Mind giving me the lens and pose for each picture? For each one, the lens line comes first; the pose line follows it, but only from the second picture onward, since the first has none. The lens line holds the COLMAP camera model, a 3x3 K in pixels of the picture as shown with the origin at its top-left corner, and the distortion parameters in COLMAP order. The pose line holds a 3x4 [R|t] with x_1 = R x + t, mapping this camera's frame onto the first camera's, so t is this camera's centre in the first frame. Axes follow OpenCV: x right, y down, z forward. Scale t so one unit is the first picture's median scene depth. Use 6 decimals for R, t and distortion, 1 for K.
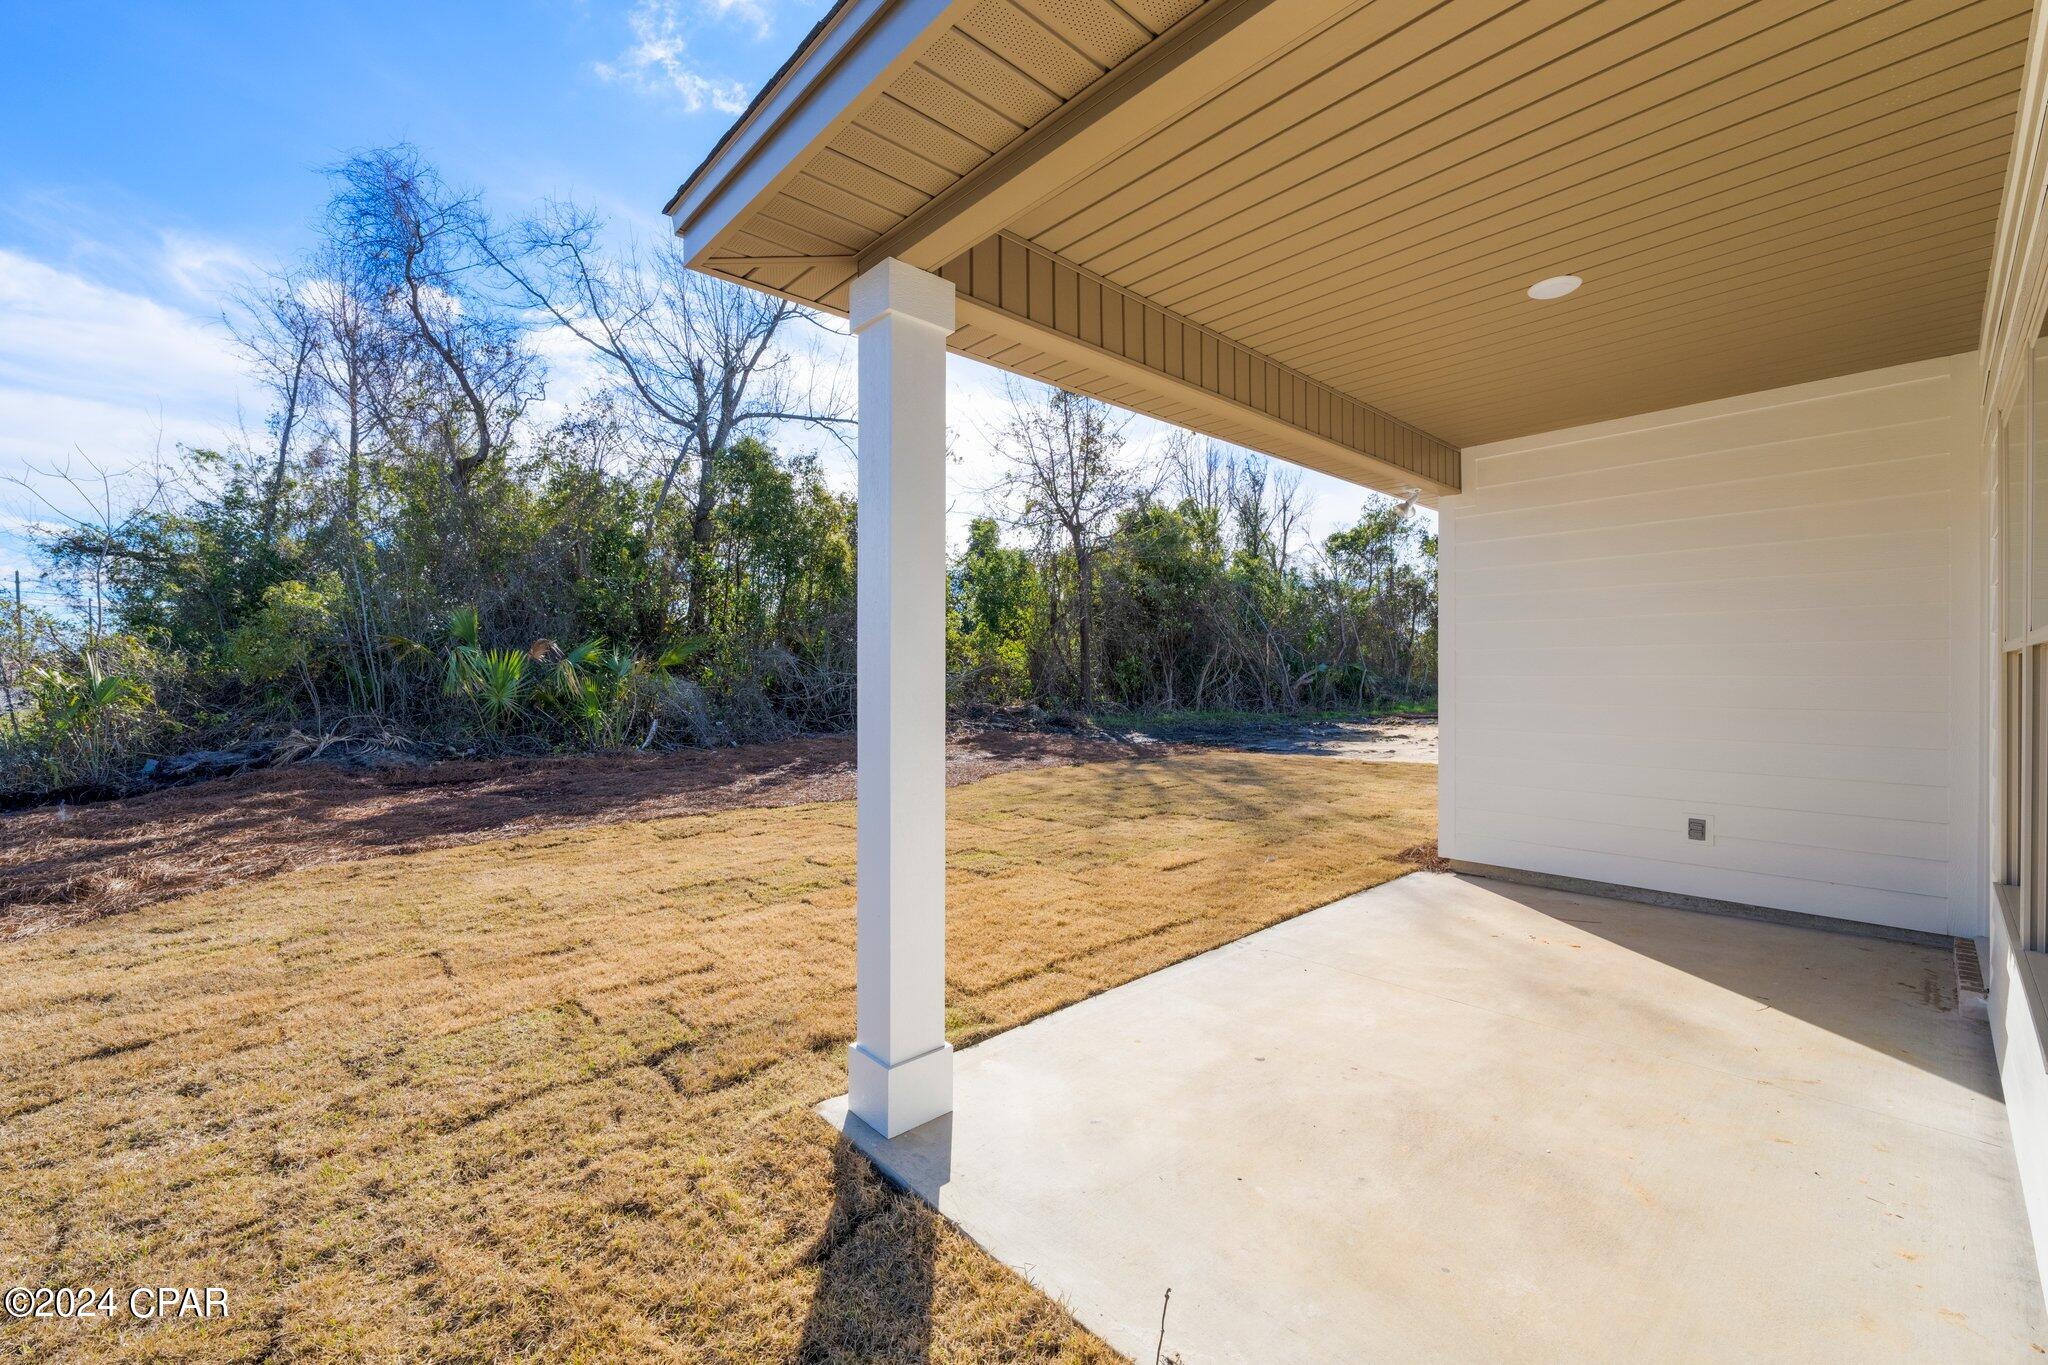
lens RADIAL K [[830.9, 0, 1017.4], [0, 830.9, 675.4], [0, 0, 1]] dist [0.003618, 0.000175]
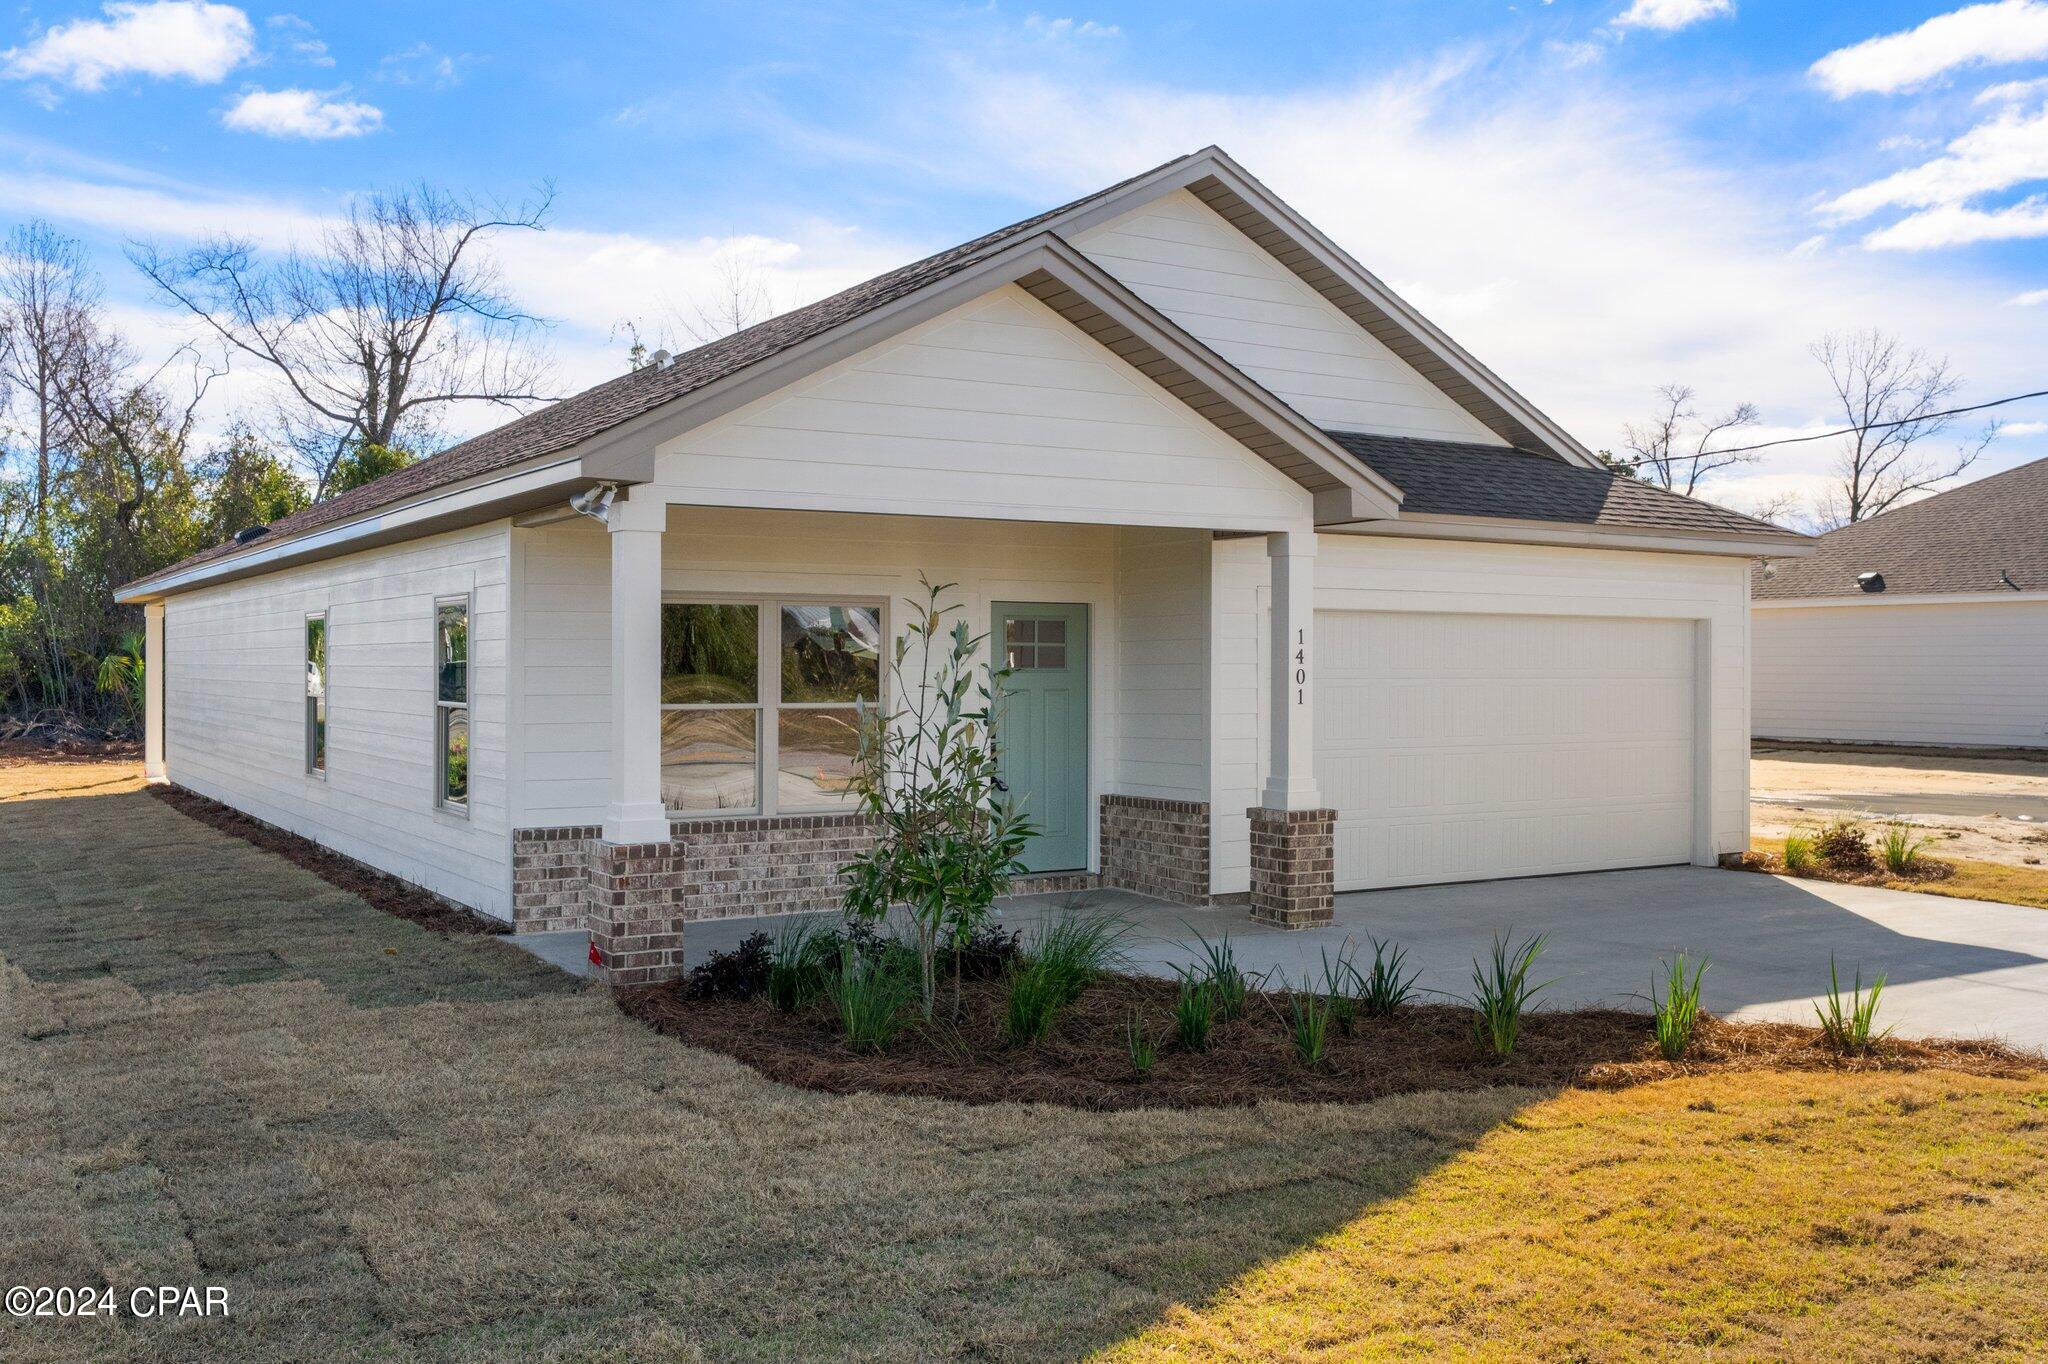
lens RADIAL K [[1870.8, 0, 1079.2], [0, 1870.8, 681.5], [0, 0, 1]] dist [0.008997, 0.005934]
pose [[0.985917, -0.001484, -0.167228, 0.804589], [0.003594, 0.999918, 0.012310, -0.017591], [0.167196, -0.012738, 0.985841, -1.016012]]
